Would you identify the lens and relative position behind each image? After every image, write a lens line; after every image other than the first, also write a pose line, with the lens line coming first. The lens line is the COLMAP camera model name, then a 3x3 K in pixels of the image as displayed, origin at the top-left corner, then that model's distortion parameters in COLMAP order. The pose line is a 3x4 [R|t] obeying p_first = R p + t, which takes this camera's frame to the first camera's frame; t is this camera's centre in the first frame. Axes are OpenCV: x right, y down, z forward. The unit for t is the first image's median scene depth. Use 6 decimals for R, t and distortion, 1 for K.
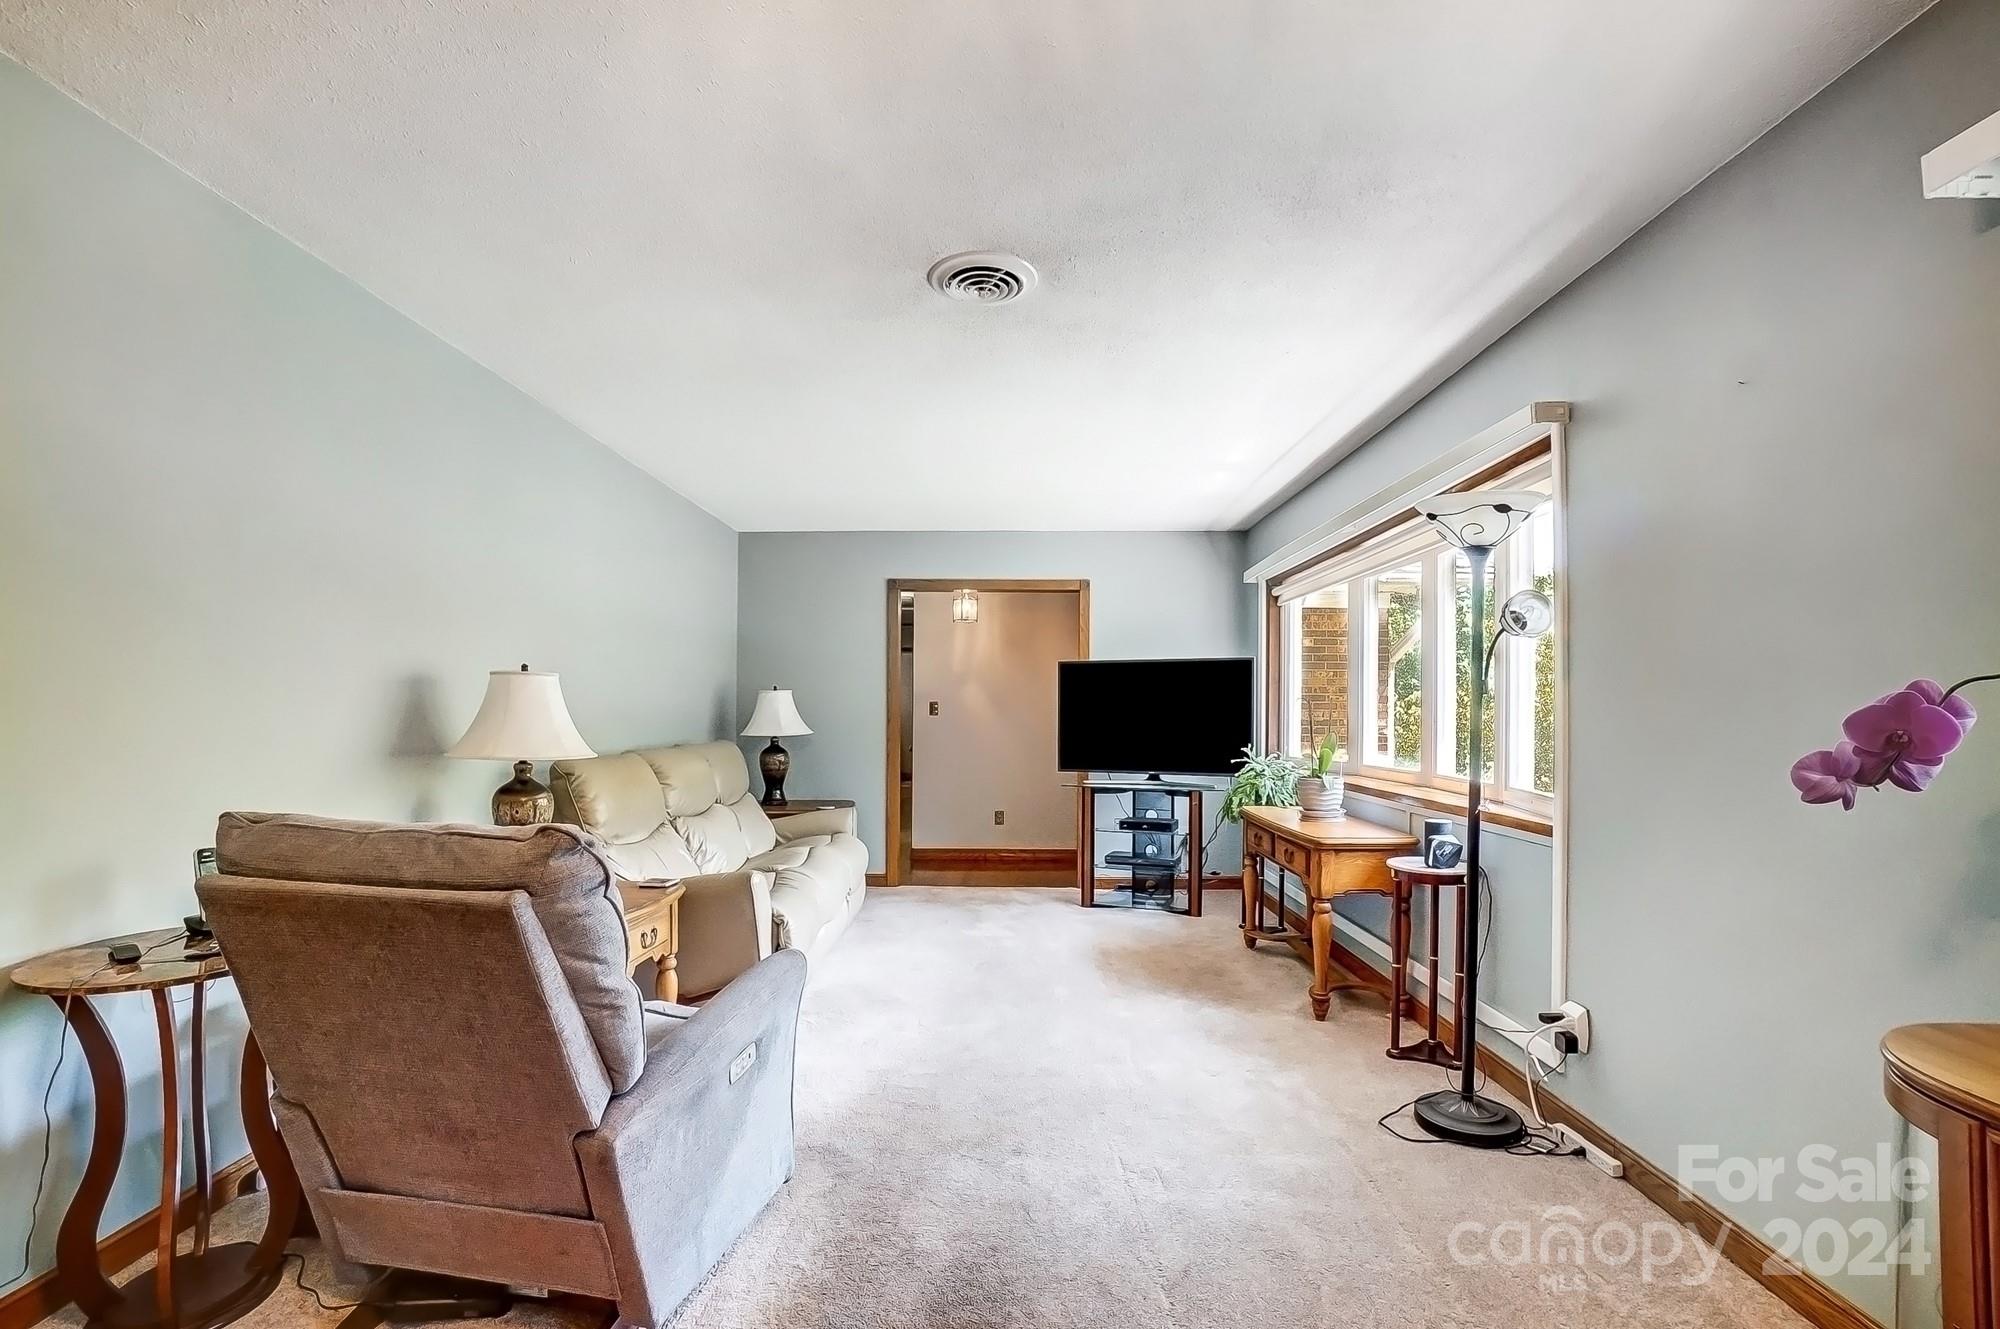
lens RADIAL K [[900.7, 0, 969.6], [0, 900.7, 725.3], [0, 0, 1]] dist [-0.043597, 0.010331]
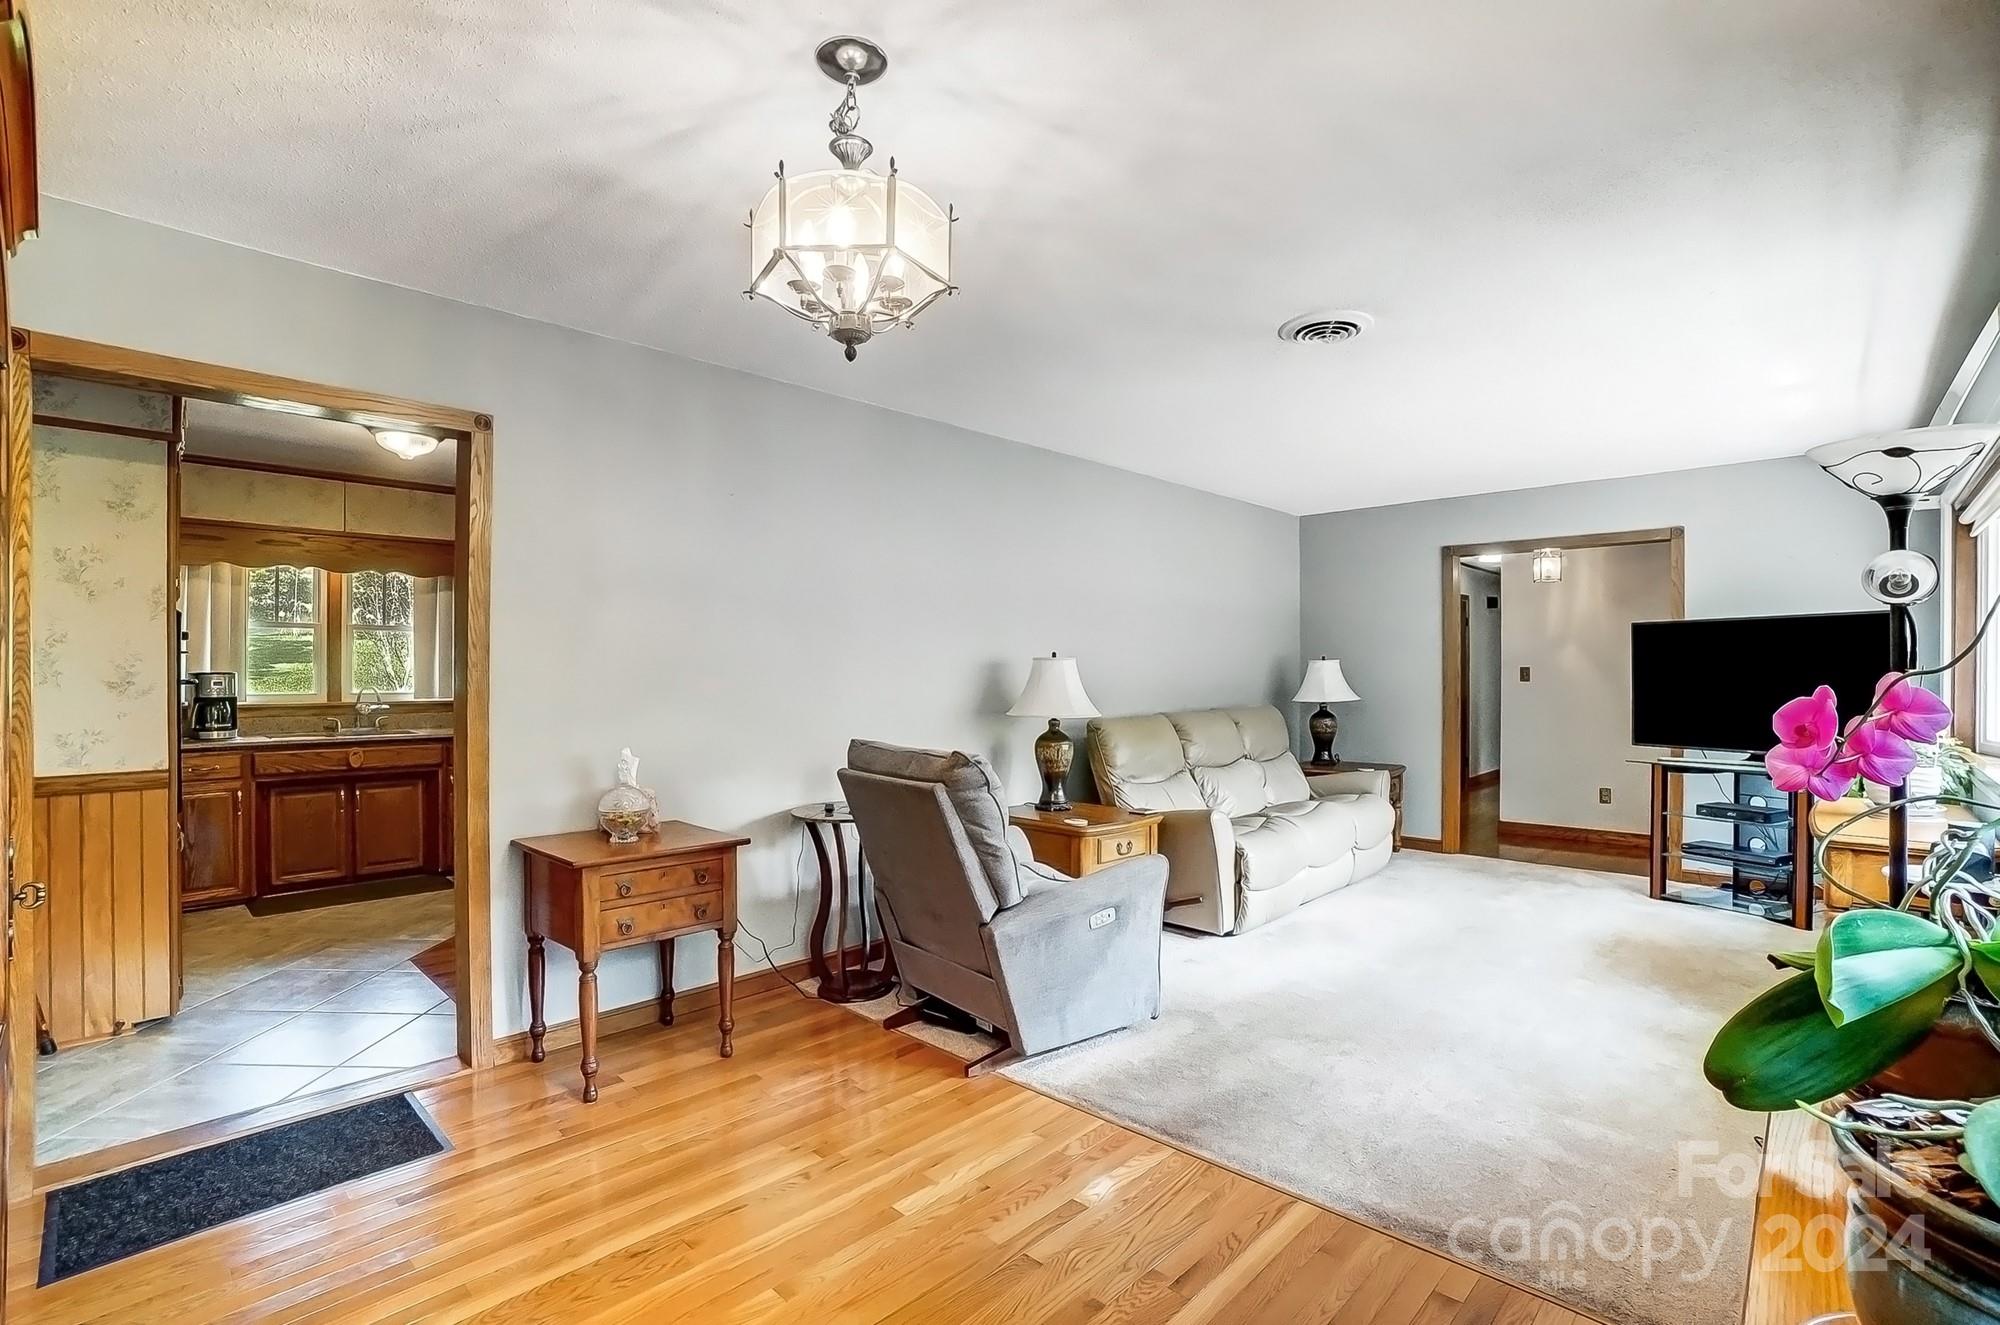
lens RADIAL K [[900.7, 0, 959.5], [0, 900.7, 697.2], [0, 0, 1]] dist [-0.043597, 0.010331]
pose [[0.724482, 0.009153, -0.689233, 0.230096], [-0.001443, 0.999930, 0.011762, -0.006646], [0.689292, -0.007527, 0.724444, -0.102342]]
